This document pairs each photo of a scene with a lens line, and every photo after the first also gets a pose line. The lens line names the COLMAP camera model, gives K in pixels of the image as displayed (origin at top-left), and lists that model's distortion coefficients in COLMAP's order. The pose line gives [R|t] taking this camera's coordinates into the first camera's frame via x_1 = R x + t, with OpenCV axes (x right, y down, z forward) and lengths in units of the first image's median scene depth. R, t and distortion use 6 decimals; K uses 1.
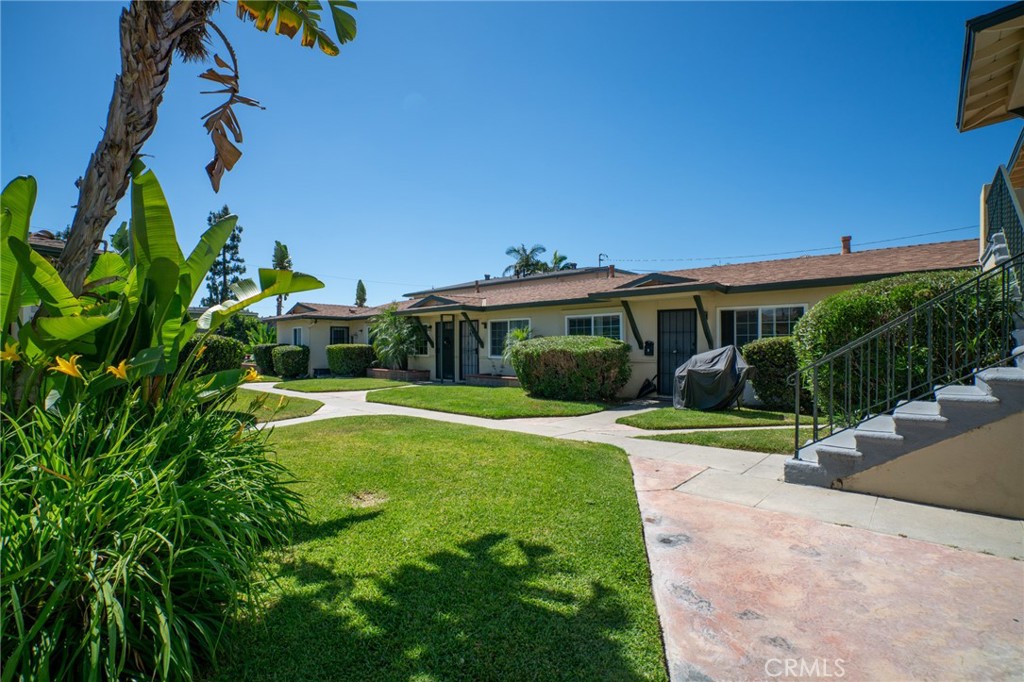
lens RADIAL K [[485.4, 0, 513.1], [0, 485.4, 346.7], [0, 0, 1]] dist [-0.002079, -0.000188]
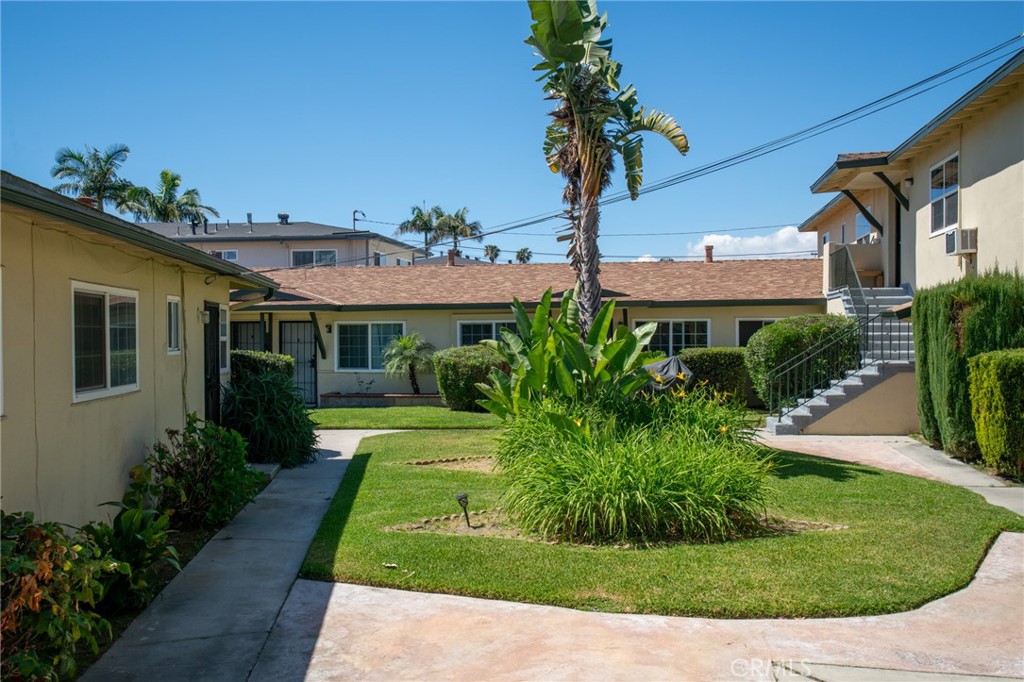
lens RADIAL K [[1027.0, 0, 511.4], [0, 1027.0, 341.2], [0, 0, 1]] dist [0.079065, 0.000000]
pose [[0.848822, -0.002308, 0.528674, -0.777957], [0.004219, 0.999988, -0.002408, -0.023046], [-0.528663, 0.004275, 0.848821, -0.591540]]
